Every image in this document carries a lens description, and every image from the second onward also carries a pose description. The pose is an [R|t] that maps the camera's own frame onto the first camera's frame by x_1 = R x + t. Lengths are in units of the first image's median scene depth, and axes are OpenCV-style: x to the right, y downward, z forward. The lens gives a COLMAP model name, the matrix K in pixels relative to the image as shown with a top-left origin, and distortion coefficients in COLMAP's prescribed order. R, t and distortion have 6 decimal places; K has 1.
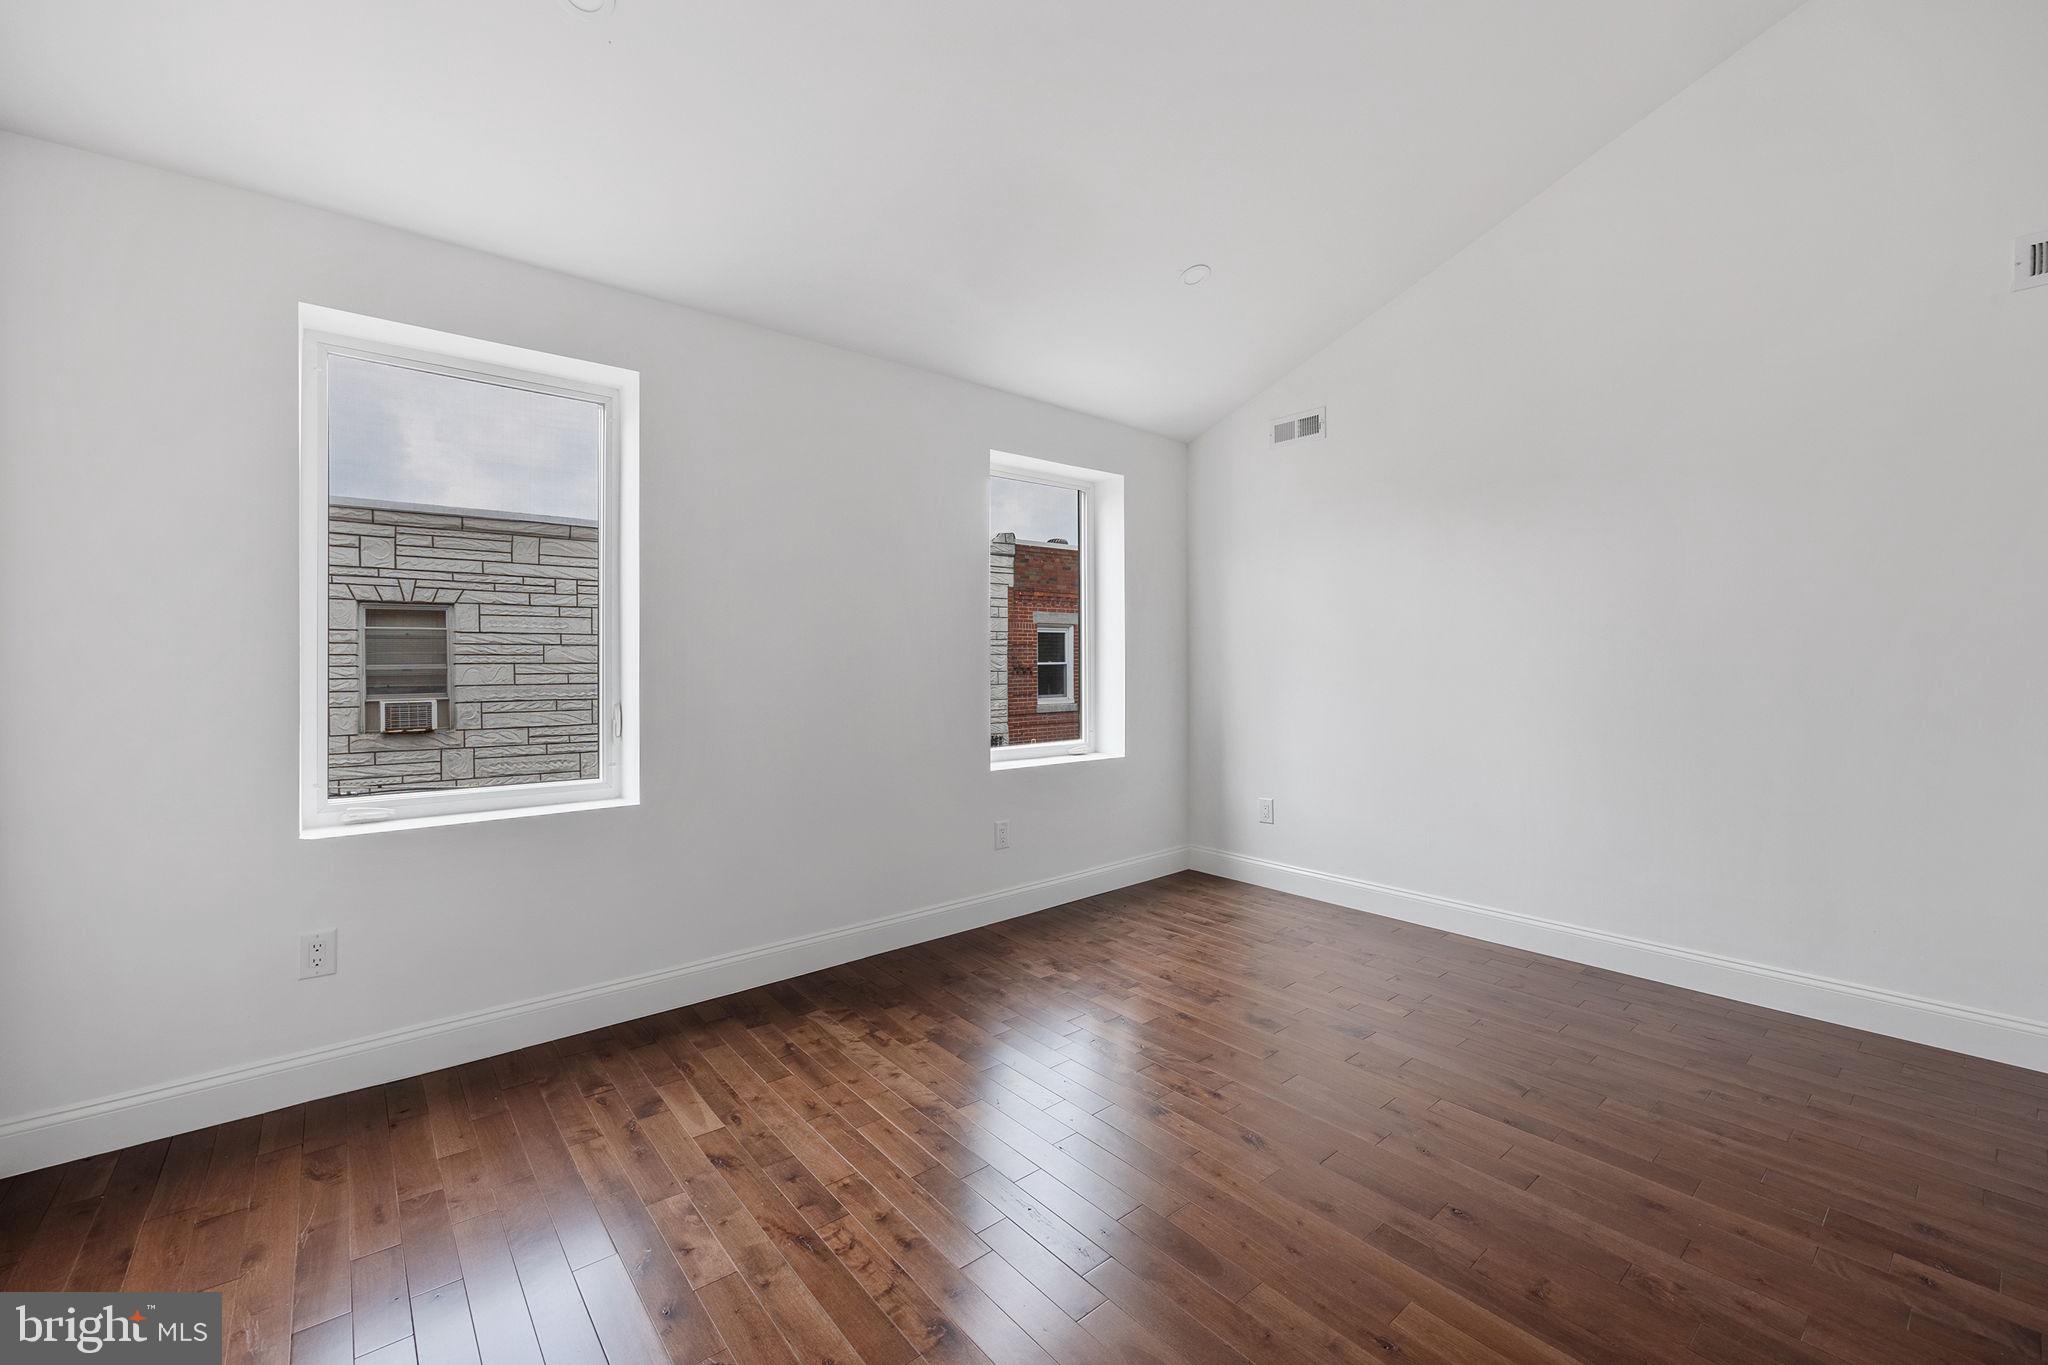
lens RADIAL K [[805.2, 0, 1040.5], [0, 805.2, 651.8], [0, 0, 1]] dist [-0.018026, 0.000099]
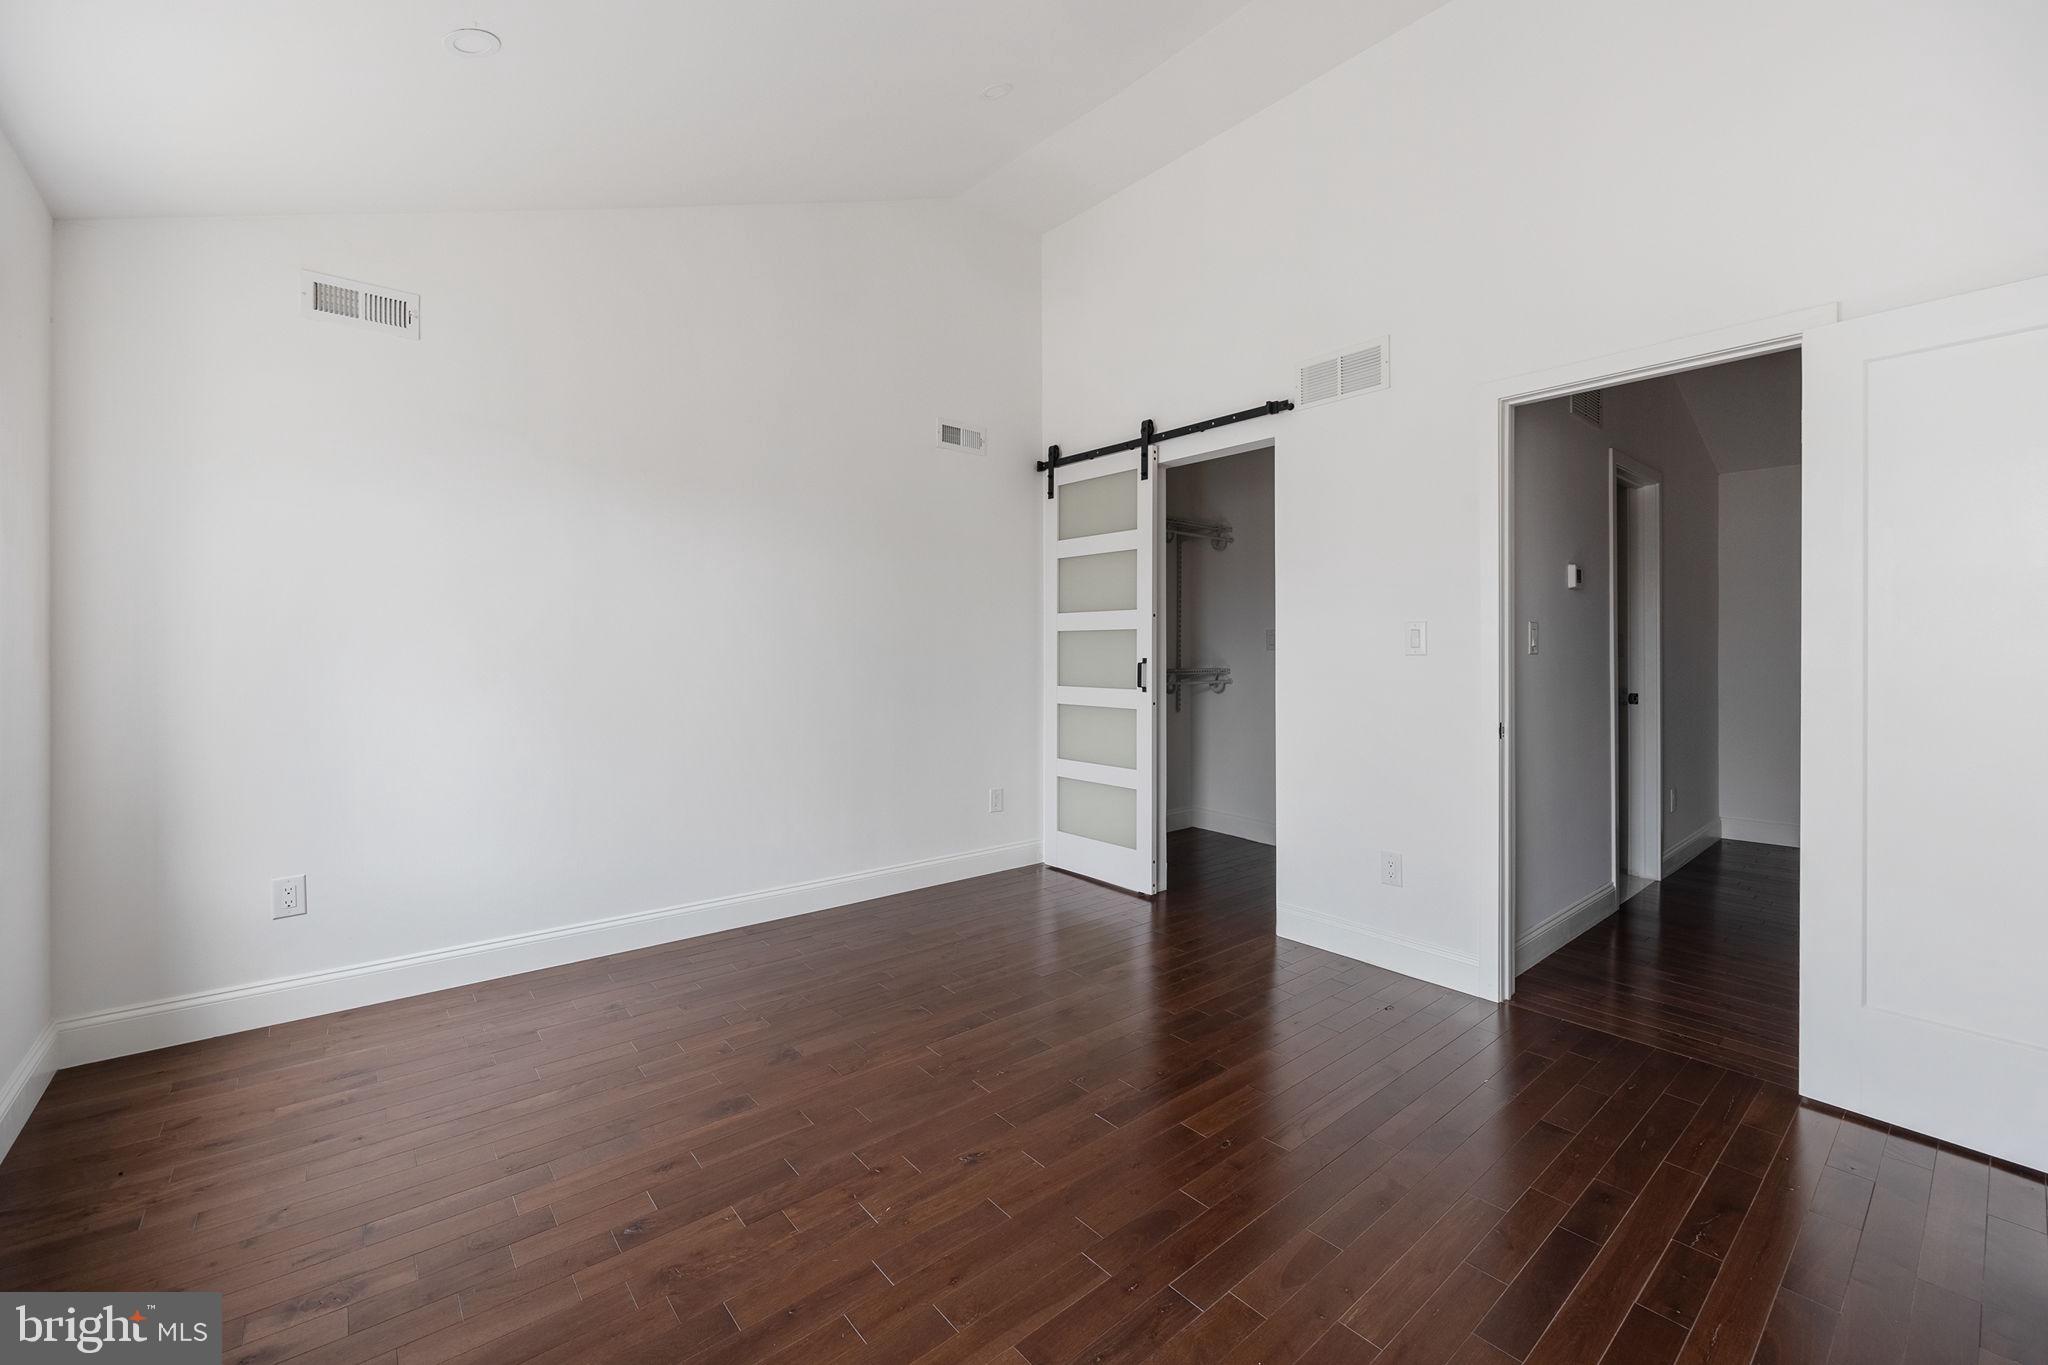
lens RADIAL K [[805.2, 0, 1040.5], [0, 805.2, 651.8], [0, 0, 1]] dist [-0.018026, 0.000099]
pose [[0.025768, -0.001758, 0.999666, -0.346265], [-0.013493, 0.999907, 0.002106, -0.000636], [-0.999577, -0.013543, 0.025742, 0.452317]]
